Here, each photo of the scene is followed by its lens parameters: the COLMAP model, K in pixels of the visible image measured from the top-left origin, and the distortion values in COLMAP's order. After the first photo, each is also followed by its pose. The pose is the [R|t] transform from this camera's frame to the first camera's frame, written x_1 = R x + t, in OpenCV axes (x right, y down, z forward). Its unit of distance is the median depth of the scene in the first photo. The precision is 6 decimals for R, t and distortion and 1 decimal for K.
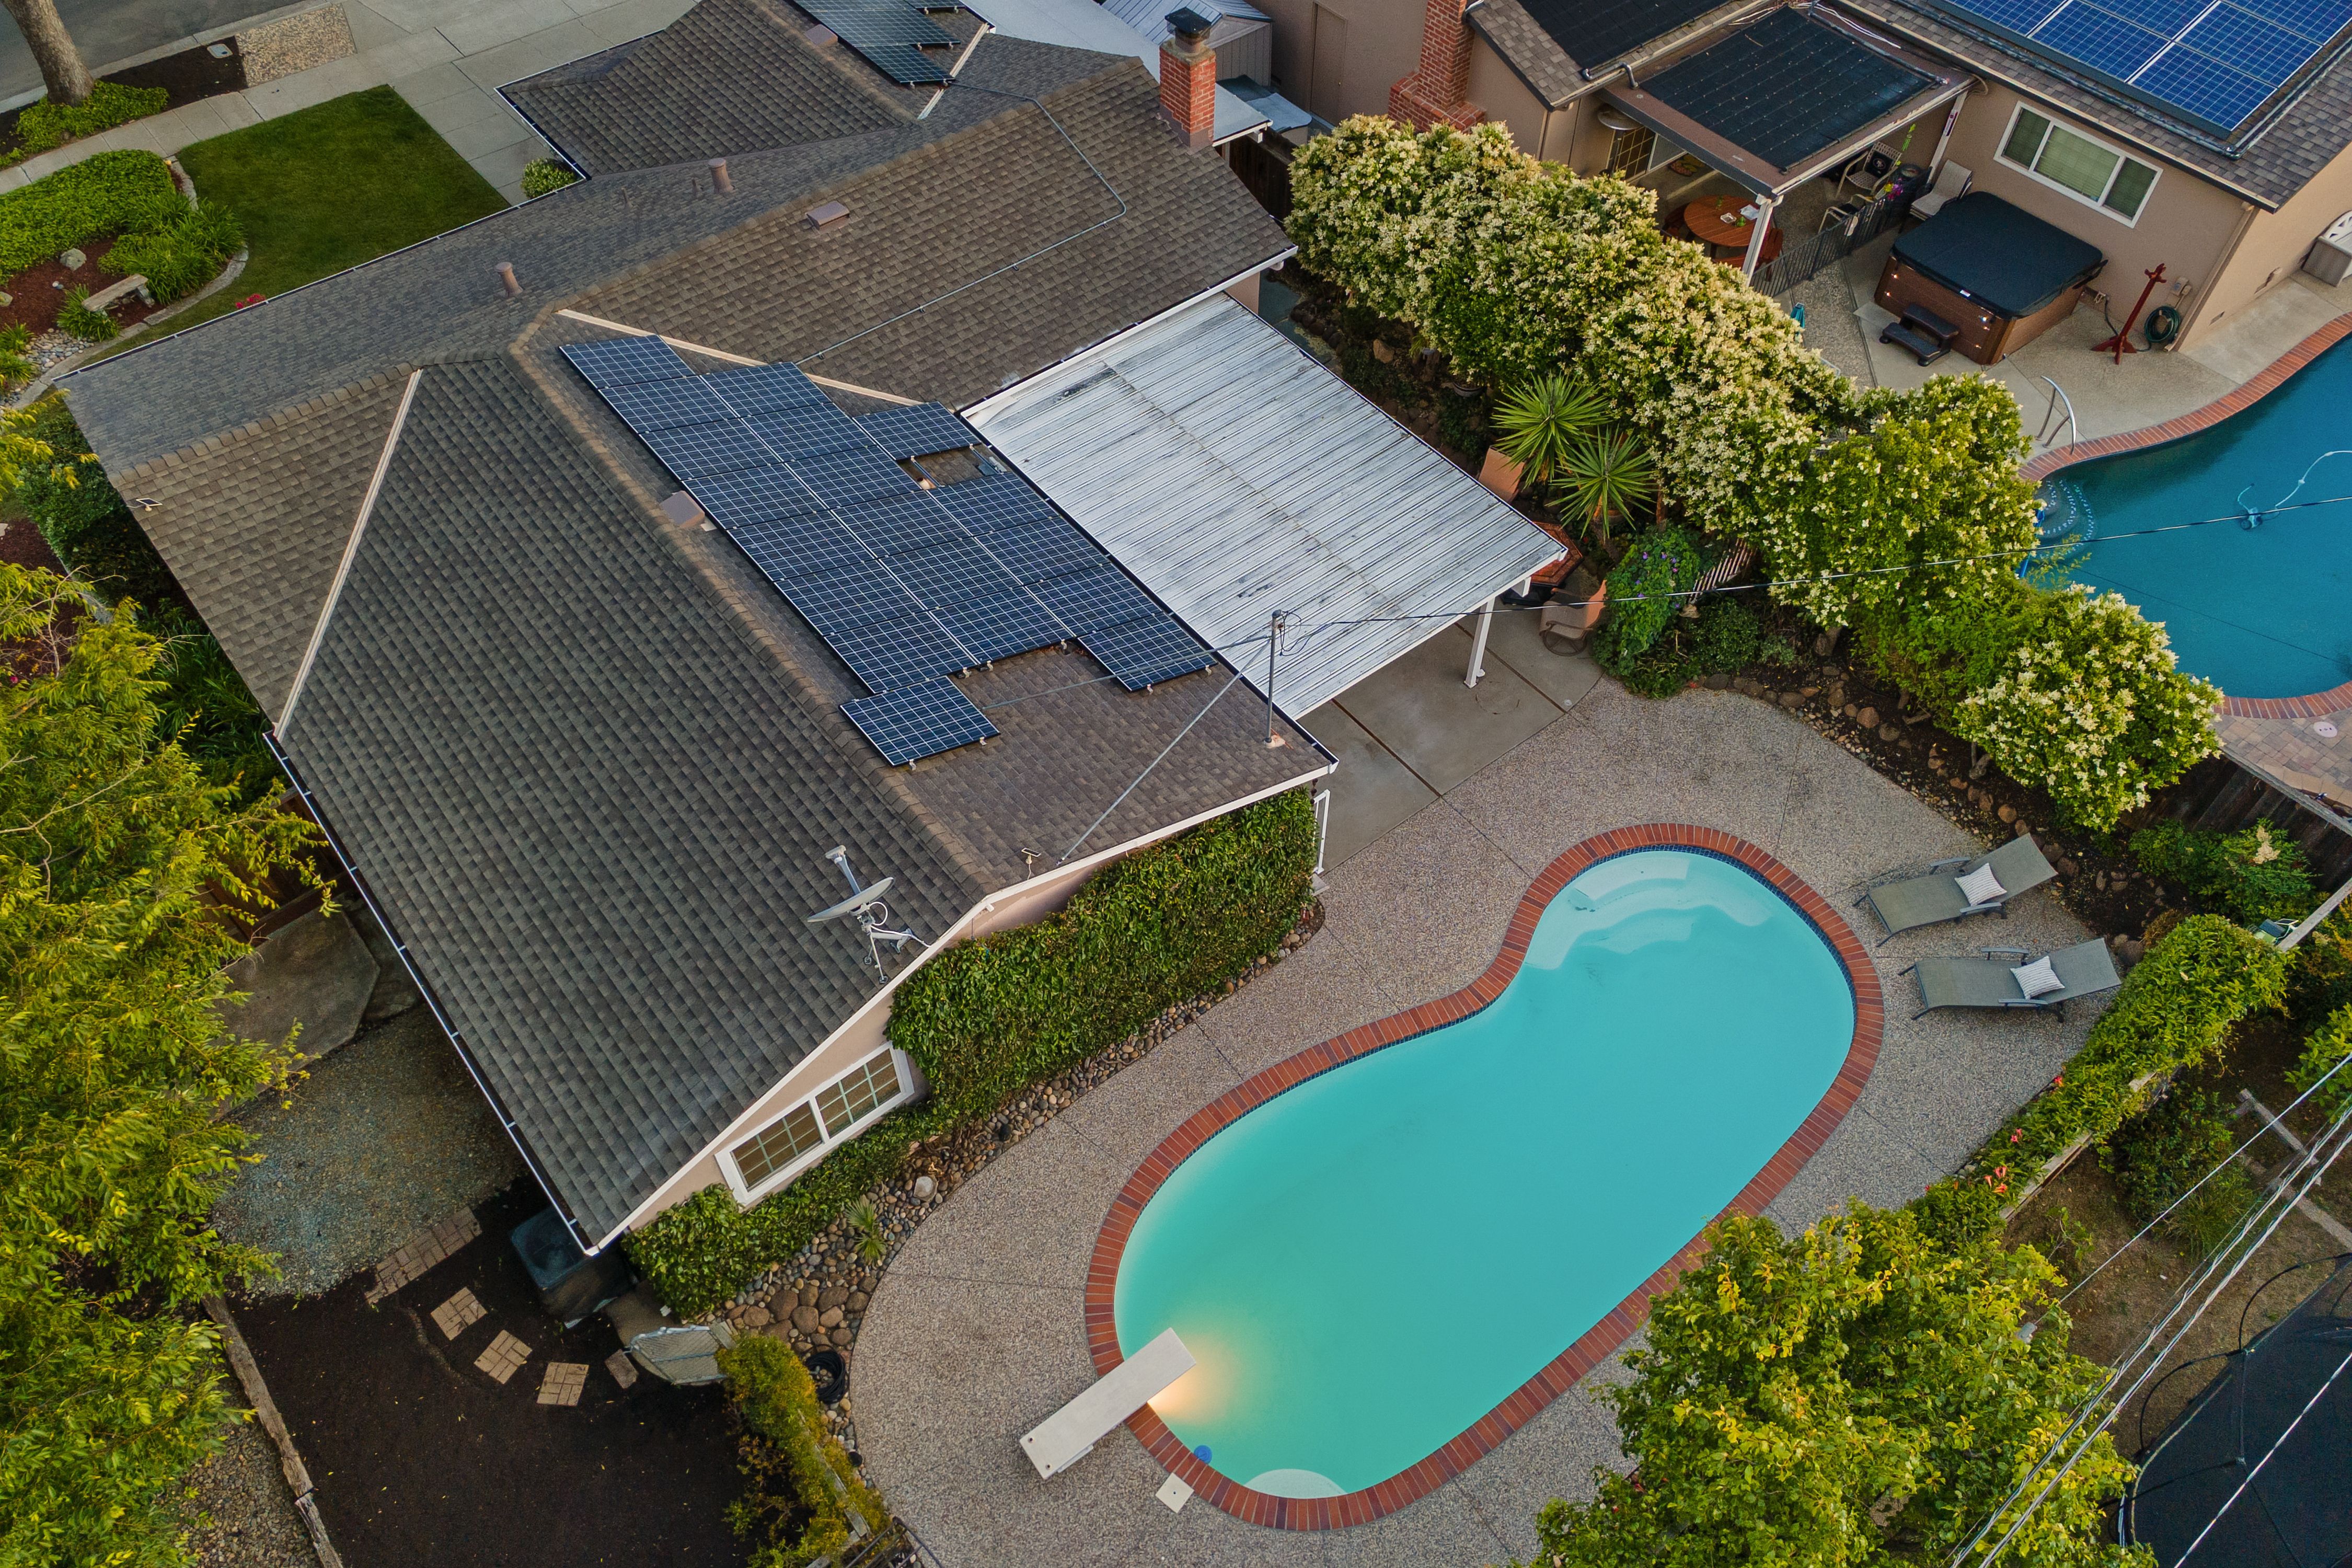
lens RADIAL K [[1715.7, 0, 1176.0], [0, 1715.7, 784.0], [0, 0, 1]] dist [0.023780, -0.000430]
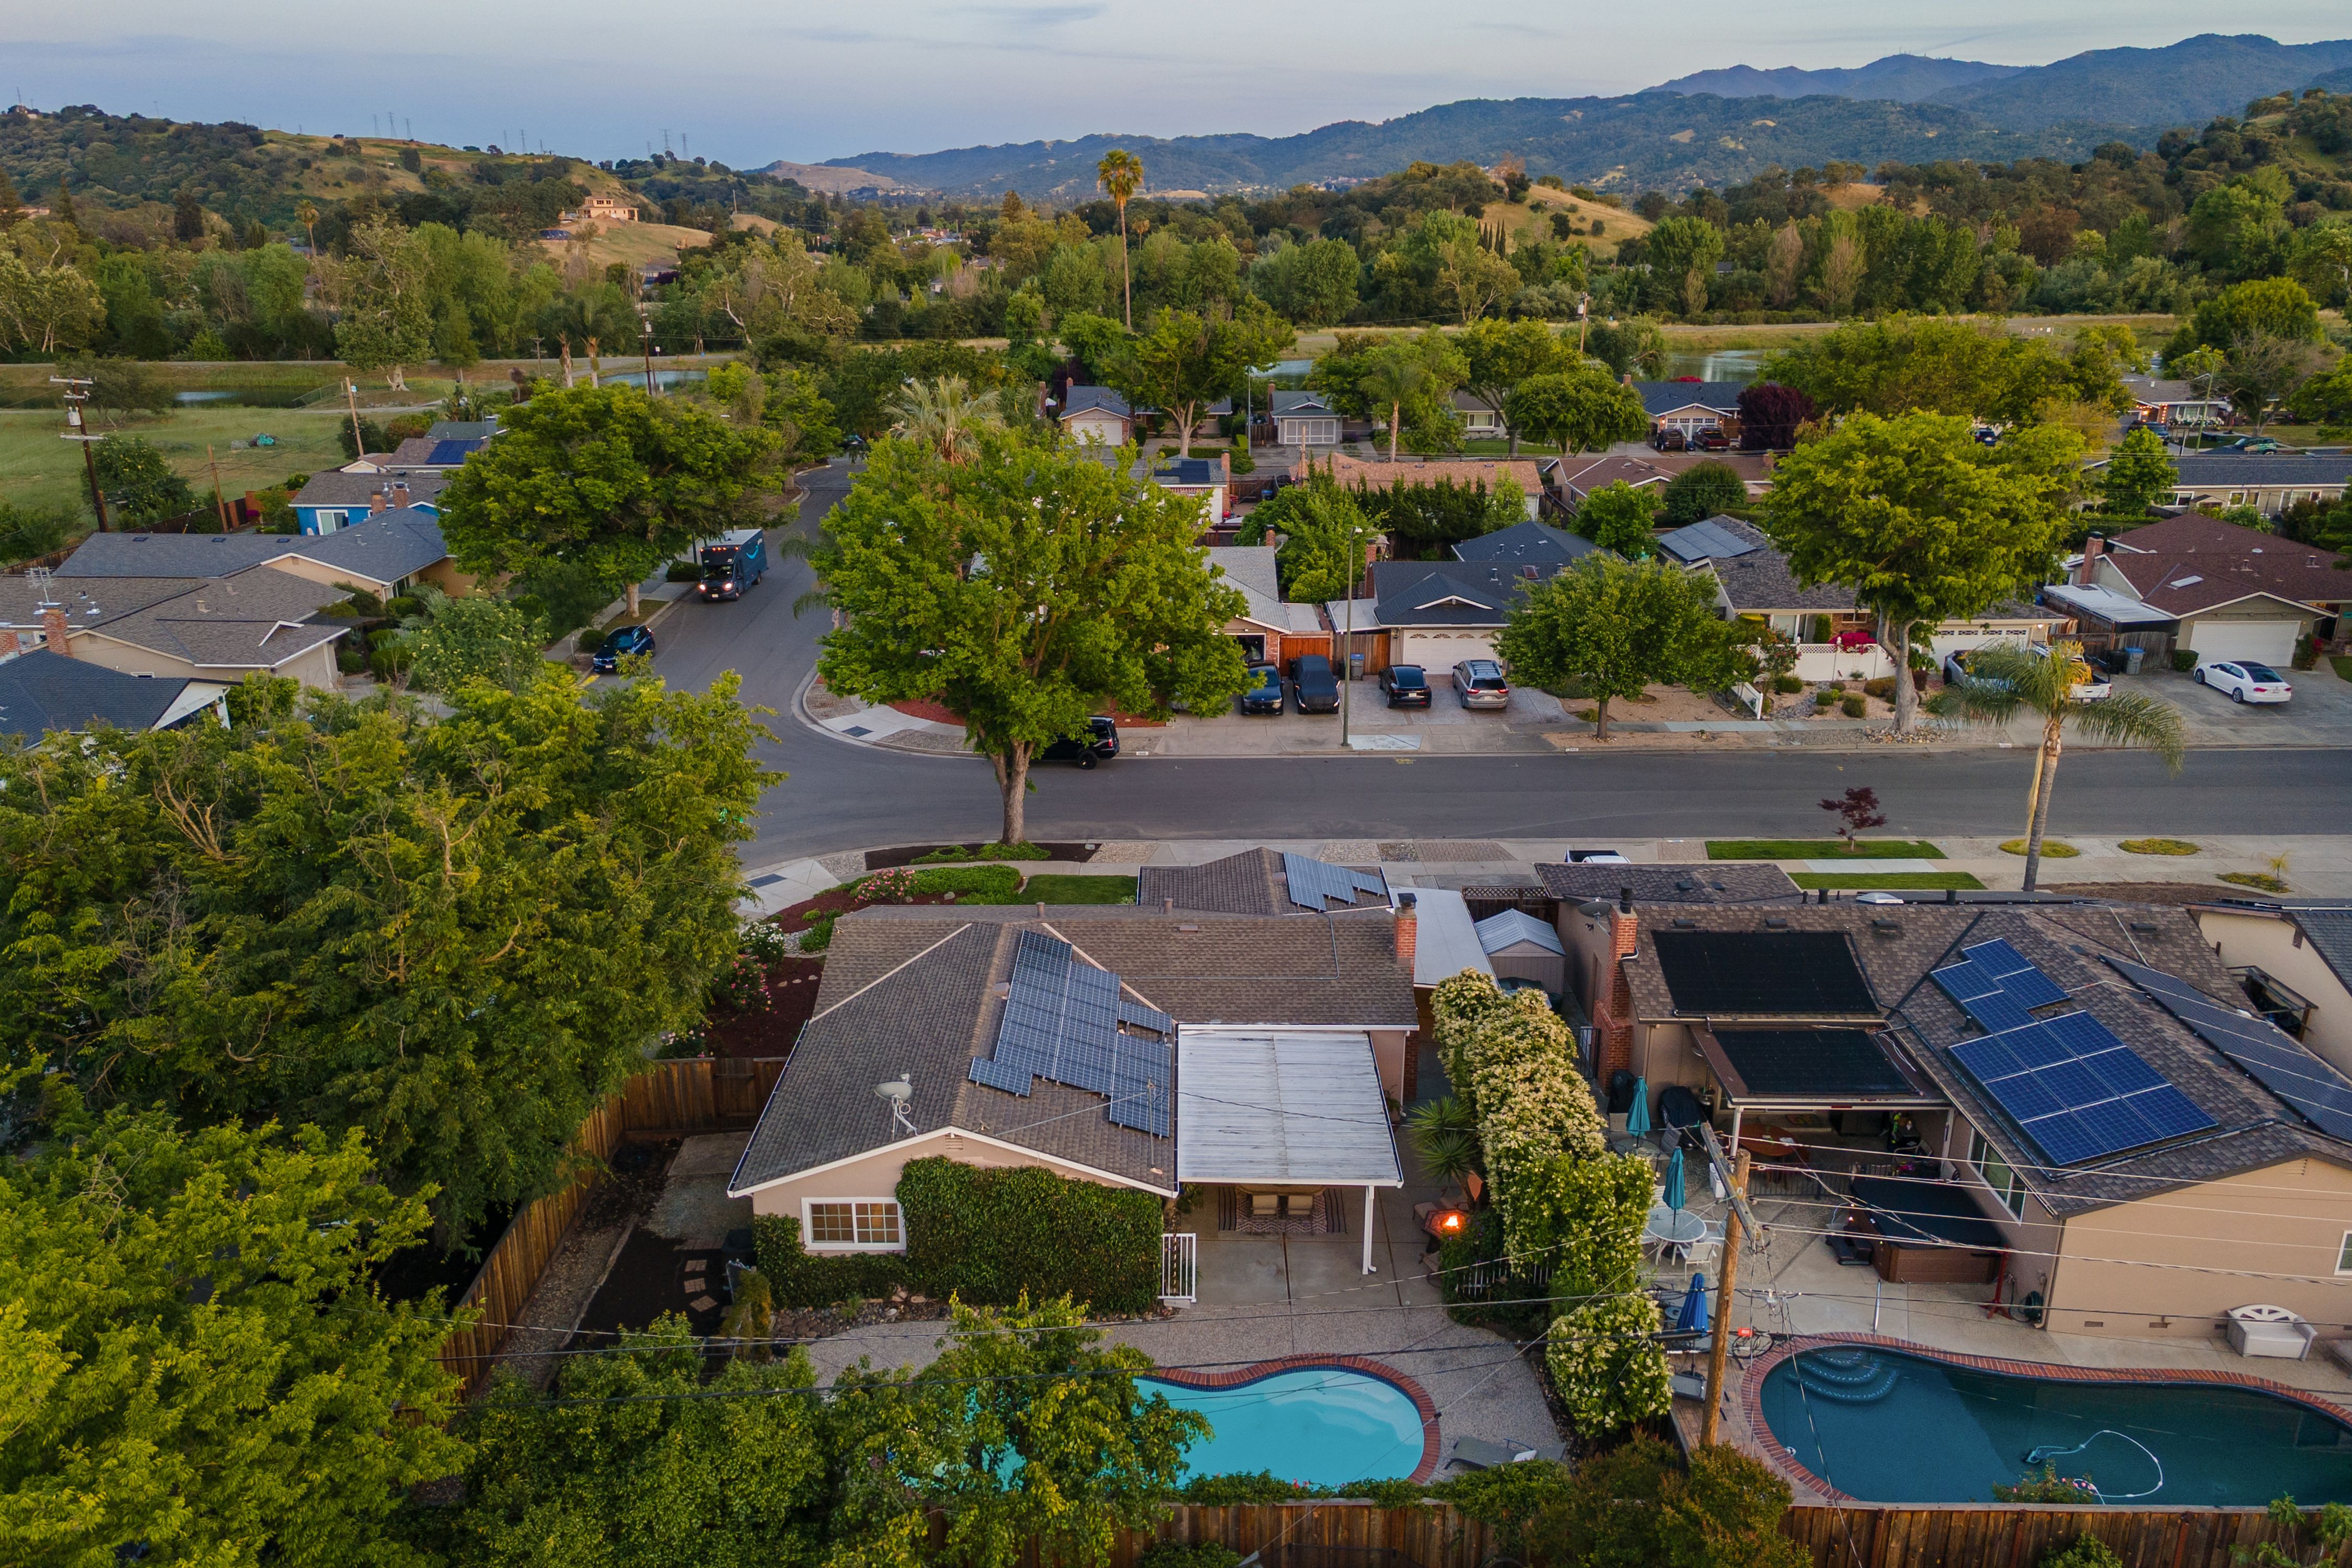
lens RADIAL K [[1715.7, 0, 1176.0], [0, 1715.7, 784.0], [0, 0, 1]] dist [0.023780, -0.000430]
pose [[0.778010, 0.195676, -0.597002, 0.978095], [-0.495533, 0.775268, -0.391672, 0.325941], [0.386195, 0.600559, 0.700130, -0.482830]]
